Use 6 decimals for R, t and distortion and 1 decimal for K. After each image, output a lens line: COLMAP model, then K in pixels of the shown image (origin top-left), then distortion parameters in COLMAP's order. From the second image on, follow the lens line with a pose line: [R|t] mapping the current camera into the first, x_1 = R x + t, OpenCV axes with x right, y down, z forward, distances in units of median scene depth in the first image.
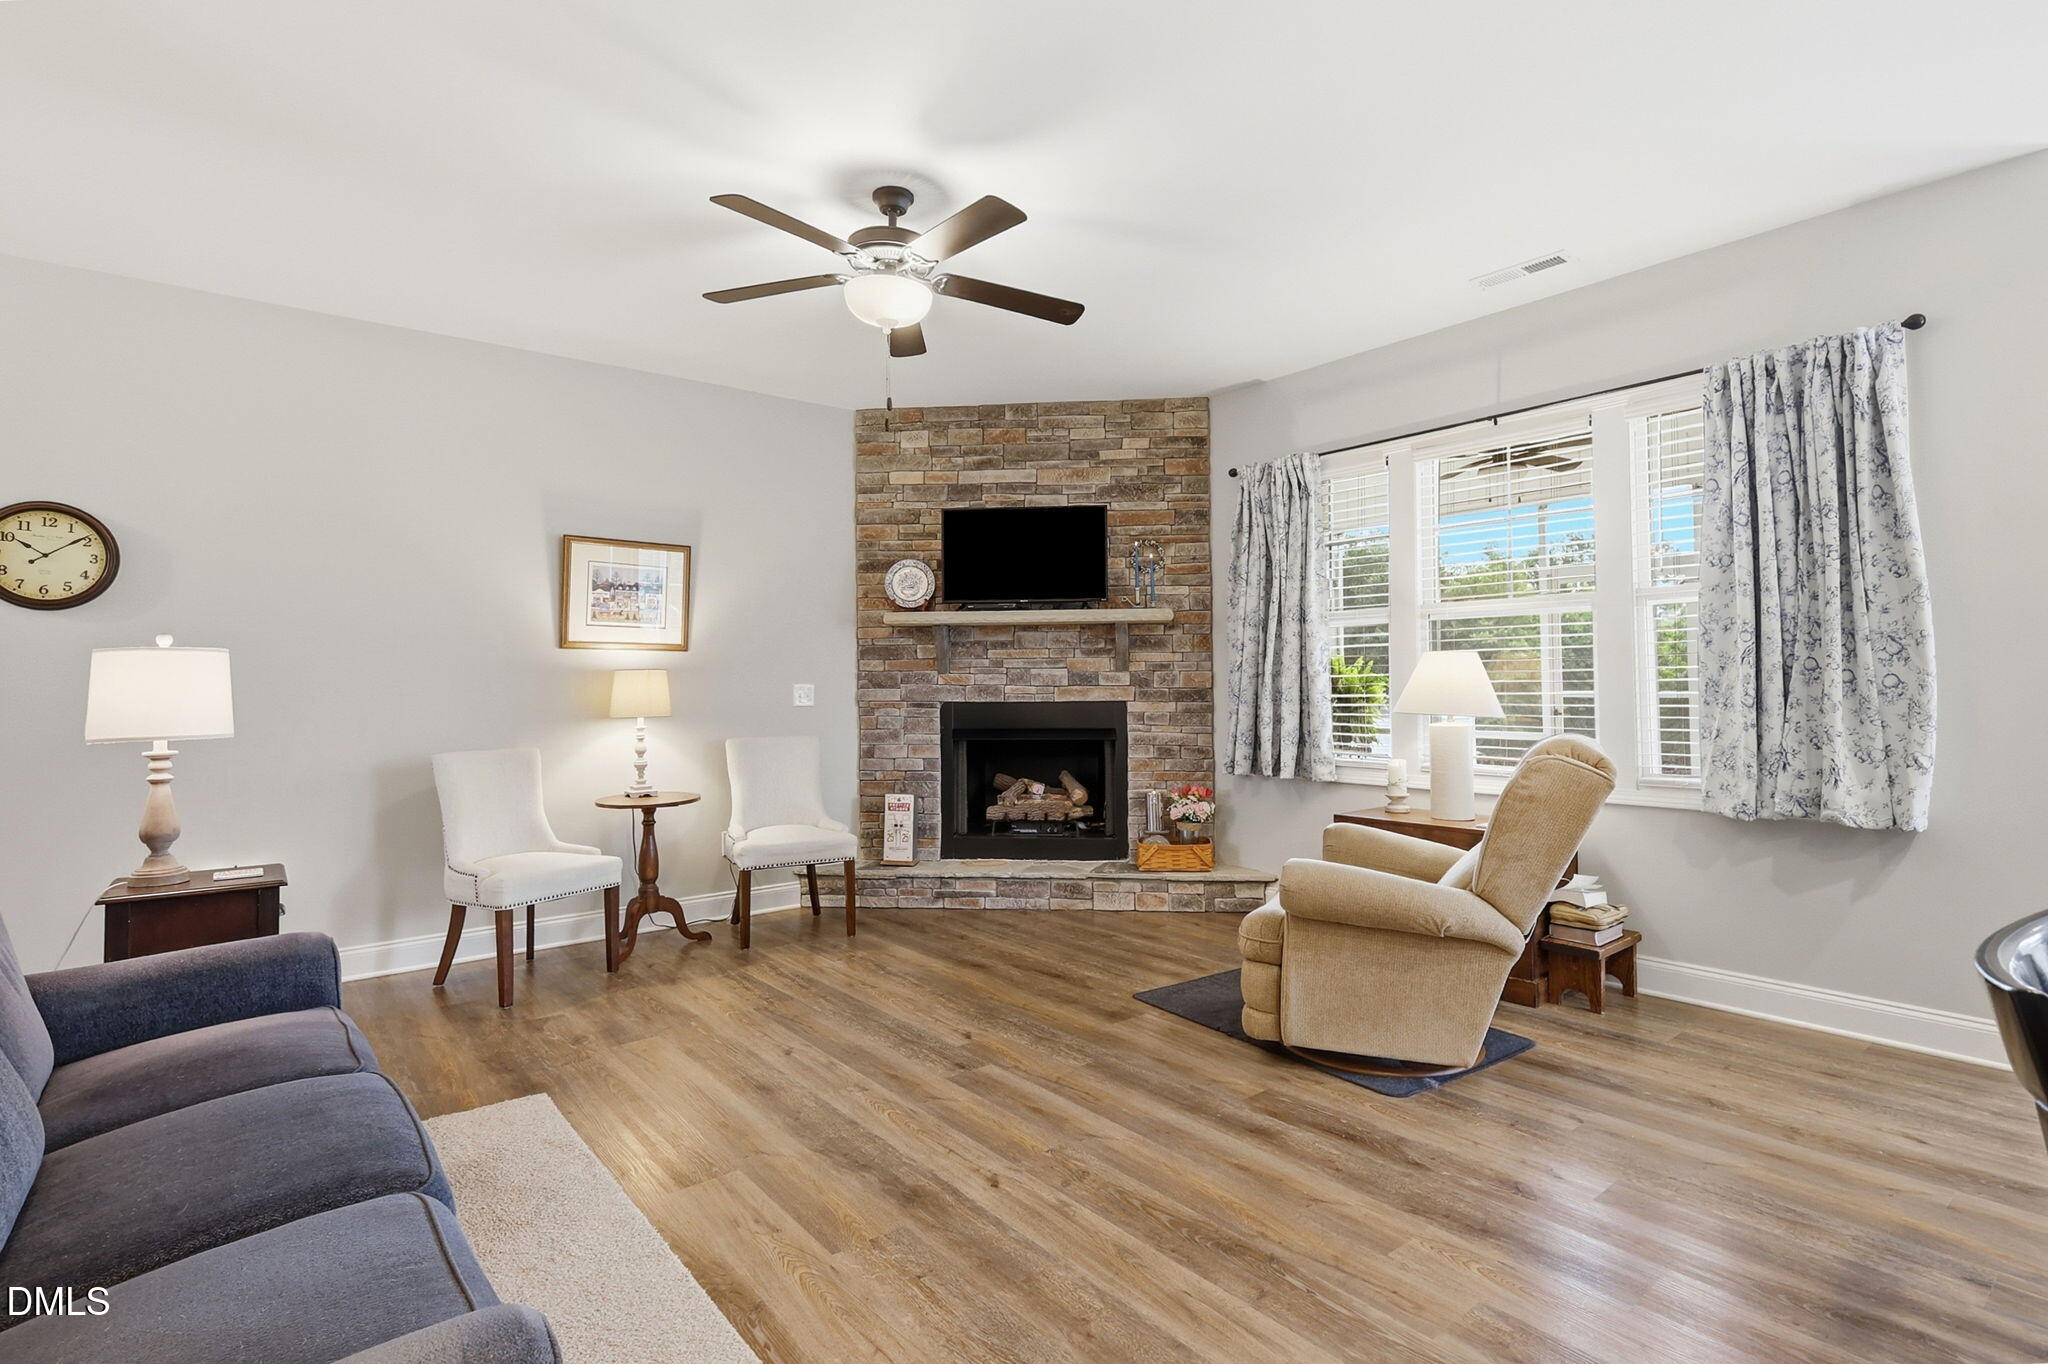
lens RADIAL K [[1001.7, 0, 1019.5], [0, 1001.7, 660.5], [0, 0, 1]] dist [0.004259, 0.000413]
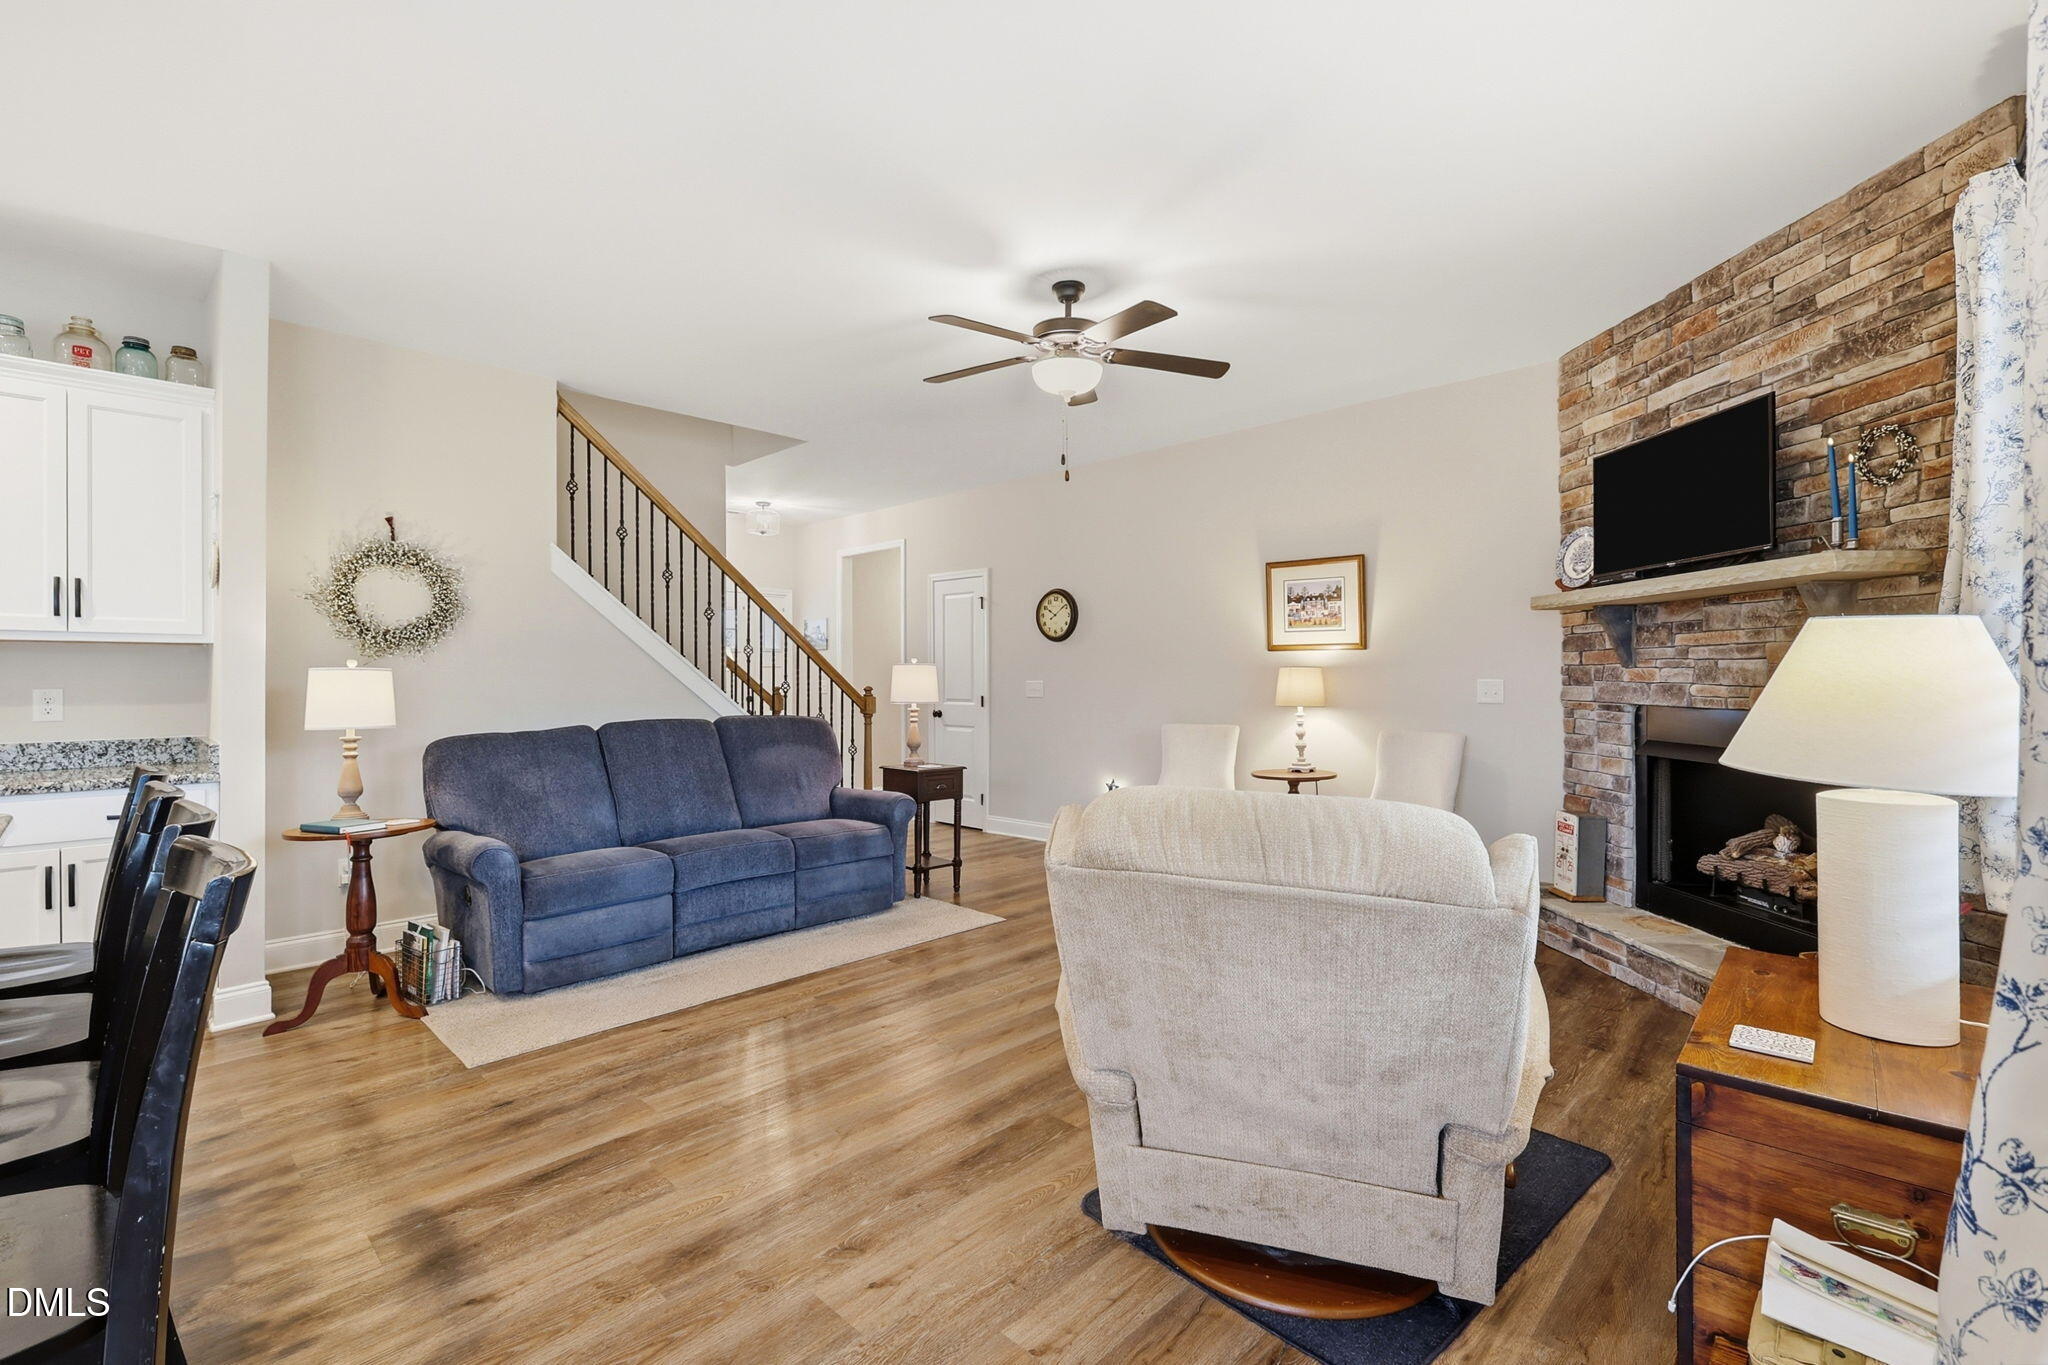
lens RADIAL K [[901.7, 0, 1019.7], [0, 901.7, 686.3], [0, 0, 1]] dist [-0.000448, 0.000023]
pose [[0.118311, 0.015872, -0.992850, 0.561567], [0.023722, 0.999542, 0.018806, 0.003367], [0.992693, -0.025777, 0.117881, 0.457170]]
